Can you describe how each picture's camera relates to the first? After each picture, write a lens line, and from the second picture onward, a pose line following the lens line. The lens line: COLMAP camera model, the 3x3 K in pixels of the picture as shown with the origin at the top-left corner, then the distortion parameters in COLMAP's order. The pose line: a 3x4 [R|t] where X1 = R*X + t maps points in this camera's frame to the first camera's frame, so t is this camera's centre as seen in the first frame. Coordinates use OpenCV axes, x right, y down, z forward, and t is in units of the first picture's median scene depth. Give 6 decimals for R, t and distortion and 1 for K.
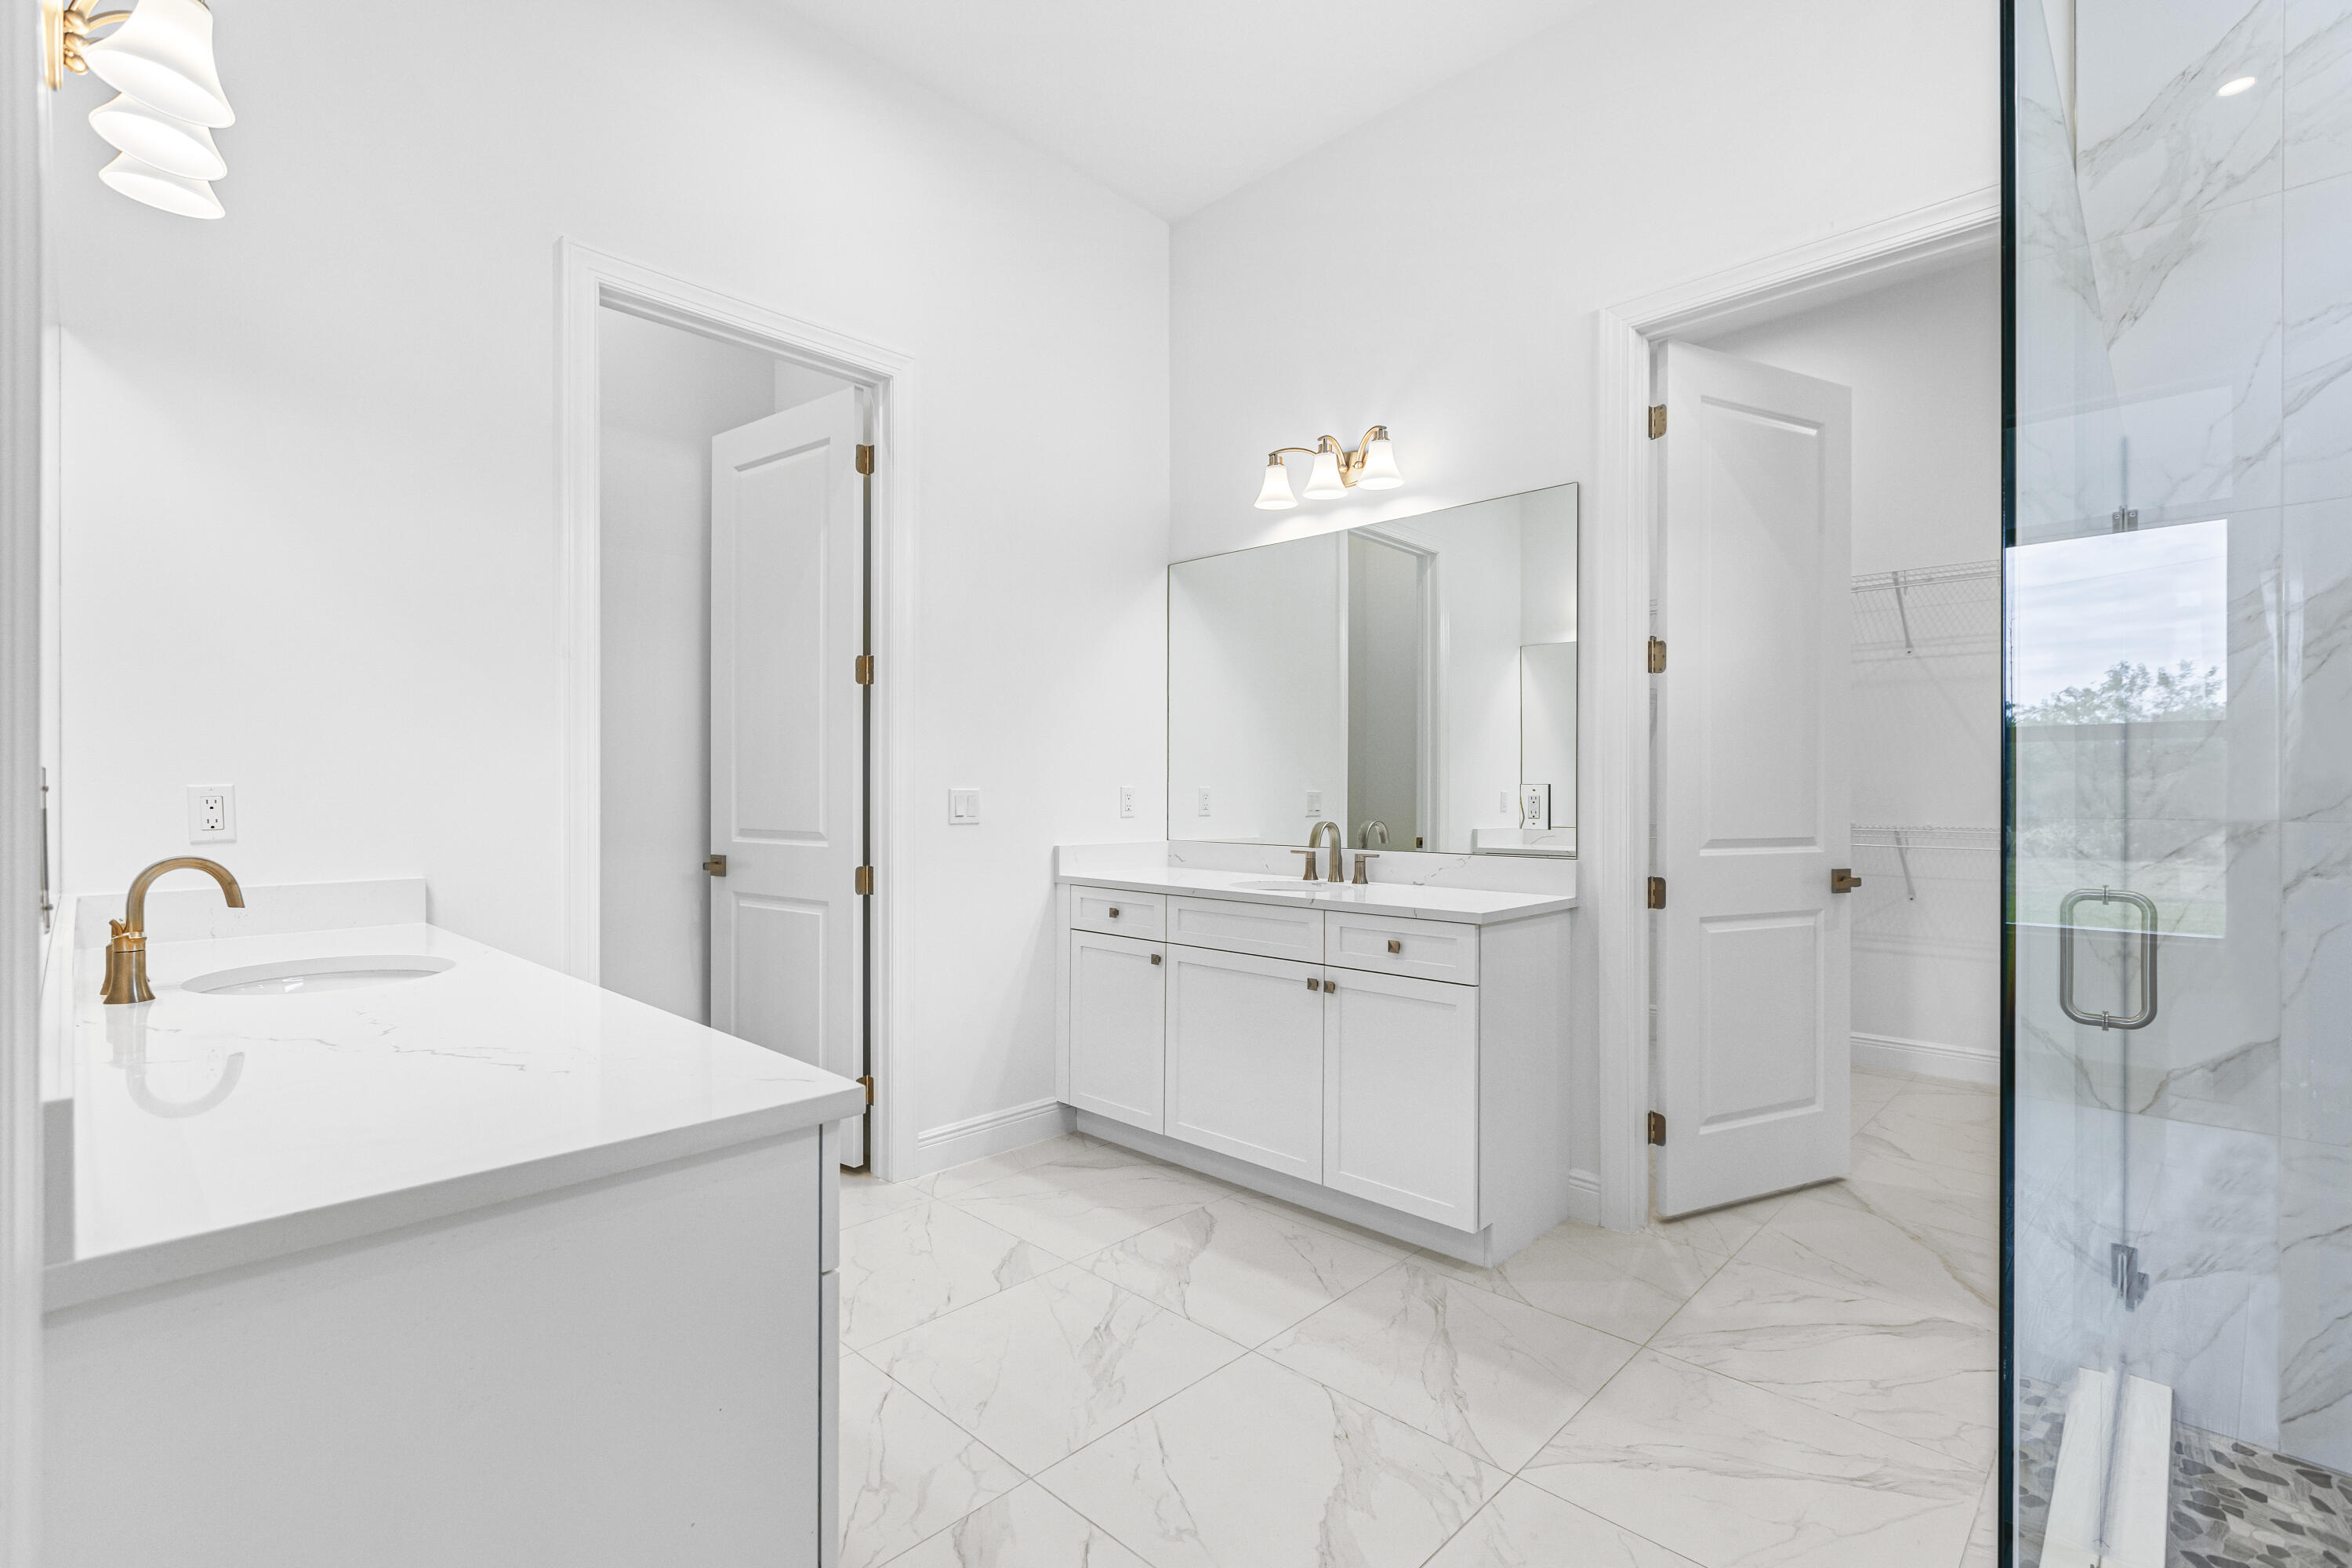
lens RADIAL K [[1058.3, 0, 1182.2], [0, 1058.3, 788.2], [0, 0, 1]] dist [0.001139, -0.000933]
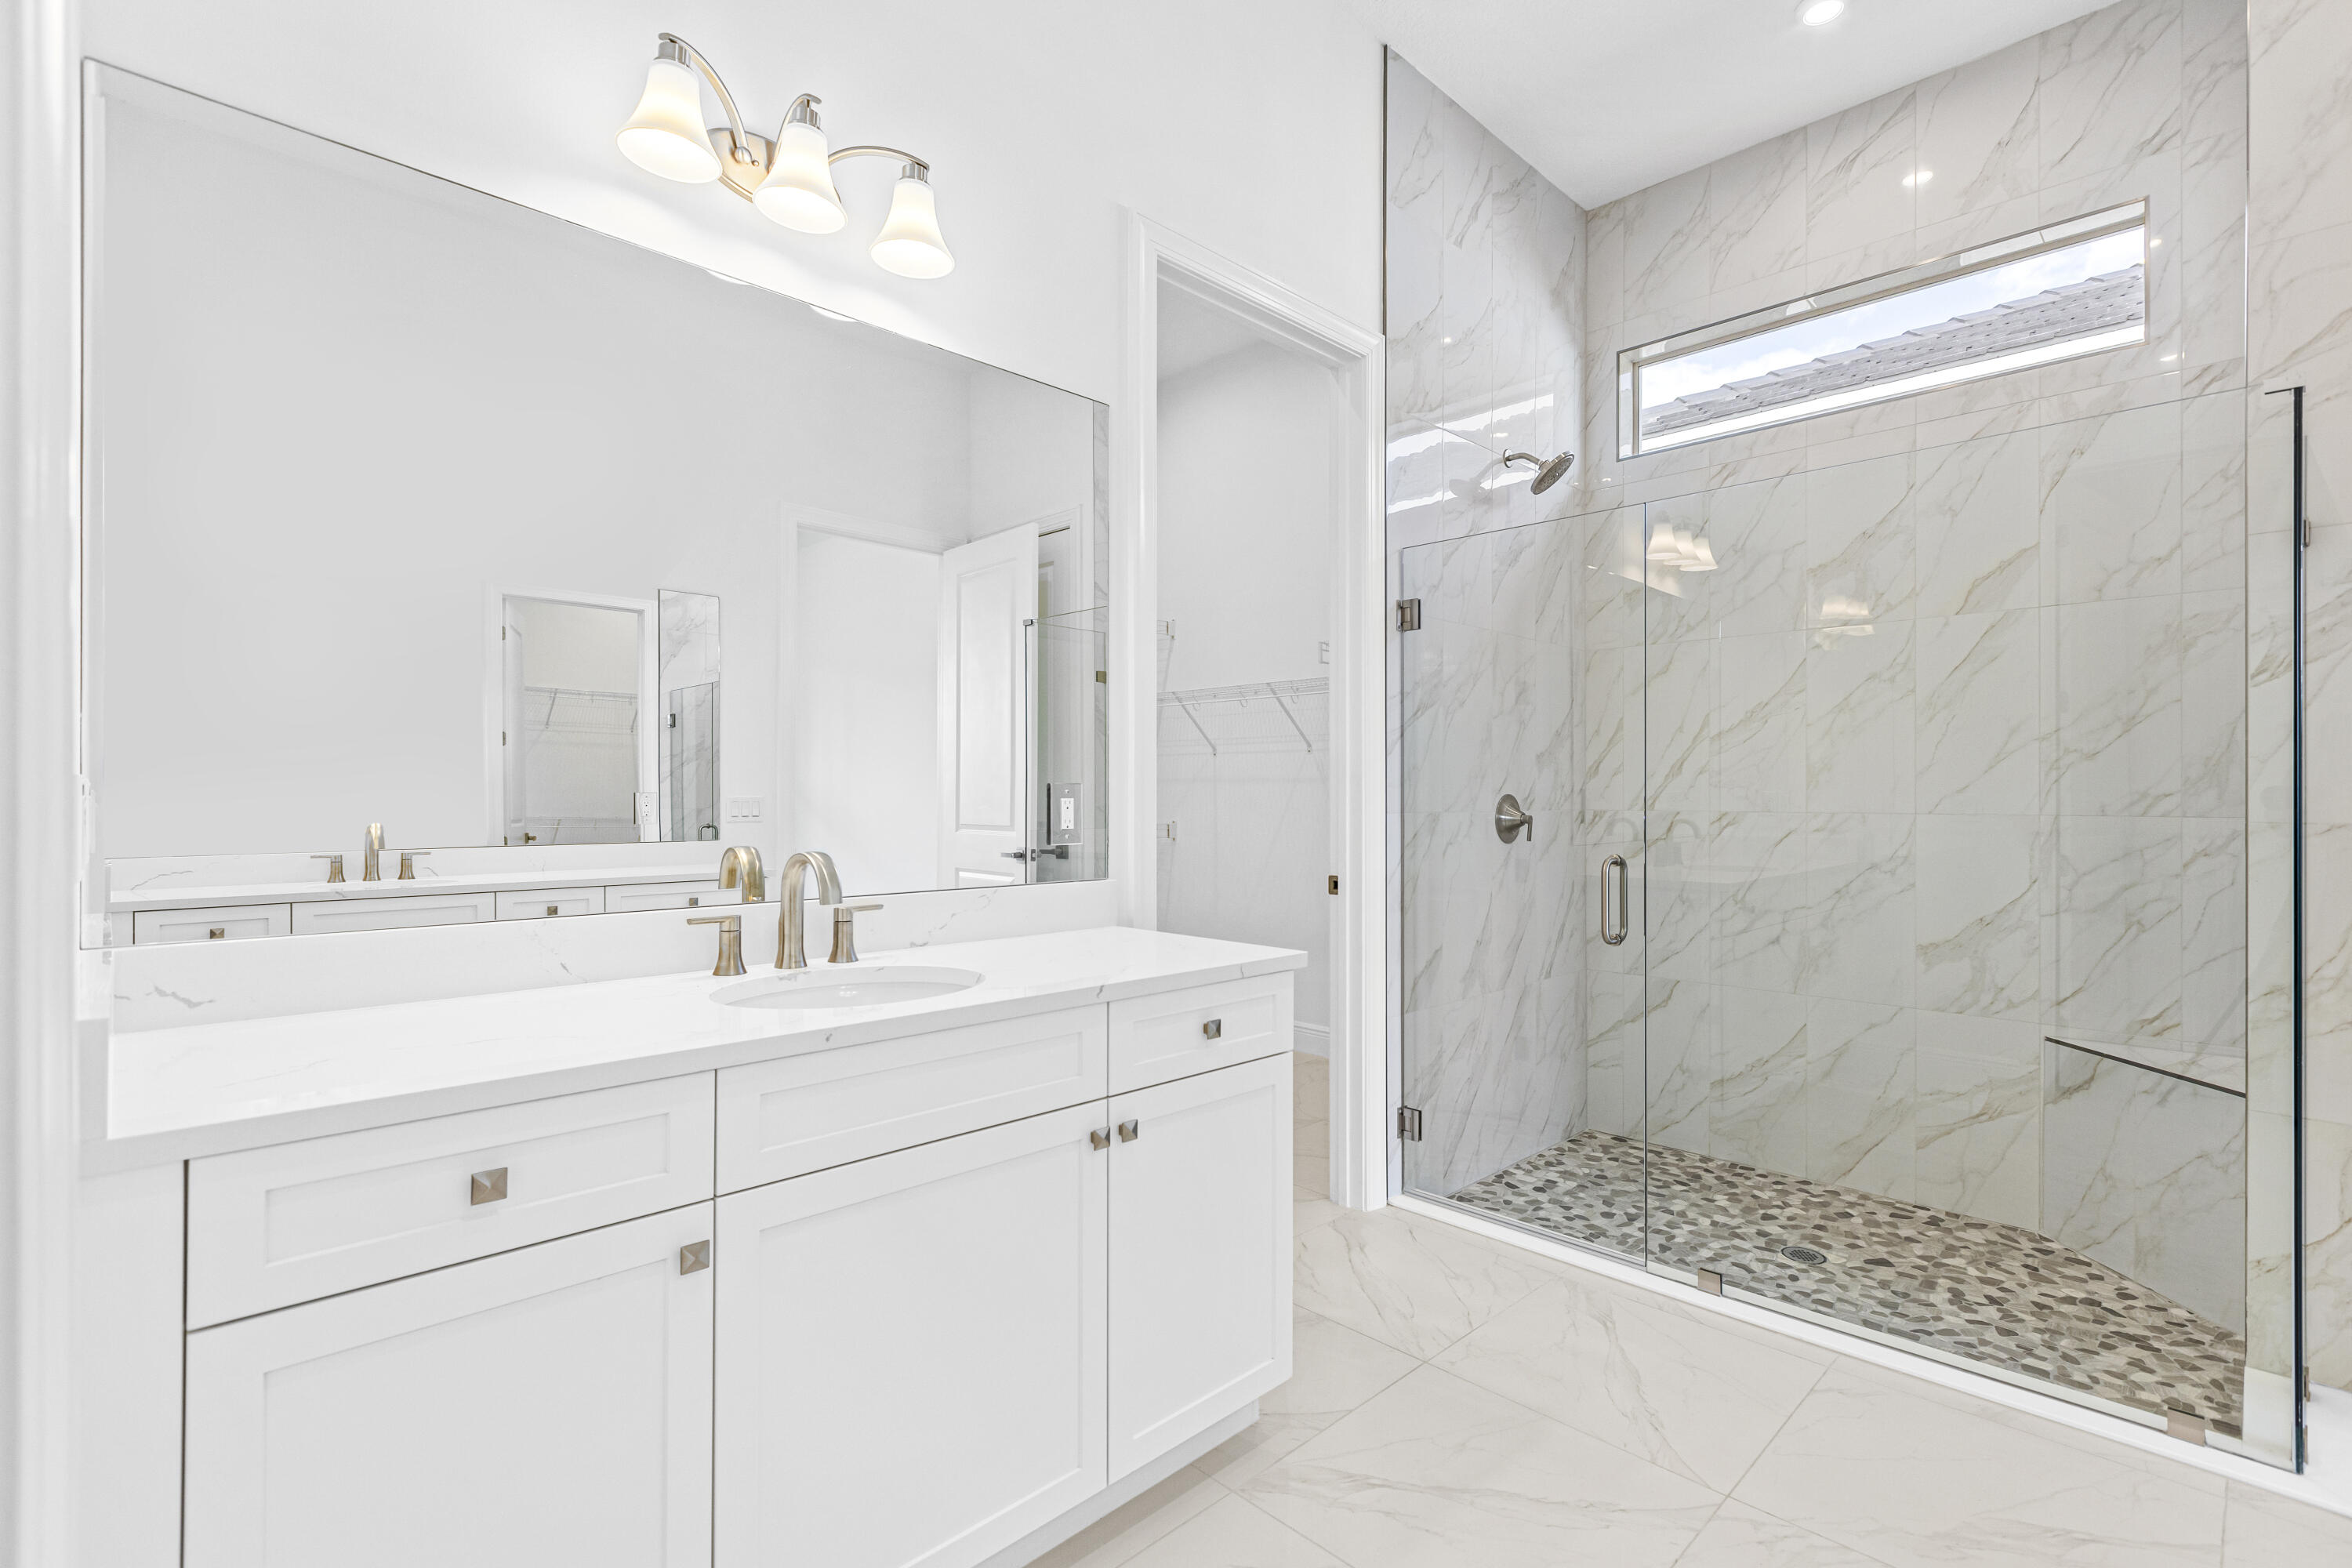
lens RADIAL K [[1077.3, 0, 1175.4], [0, 1077.3, 789.6], [0, 0, 1]] dist [0.003316, 0.000137]
pose [[0.027916, 0.003764, 0.999603, -0.388876], [-0.006384, 0.999973, -0.003587, 0.002510], [-0.999590, -0.006281, 0.027939, 0.826898]]
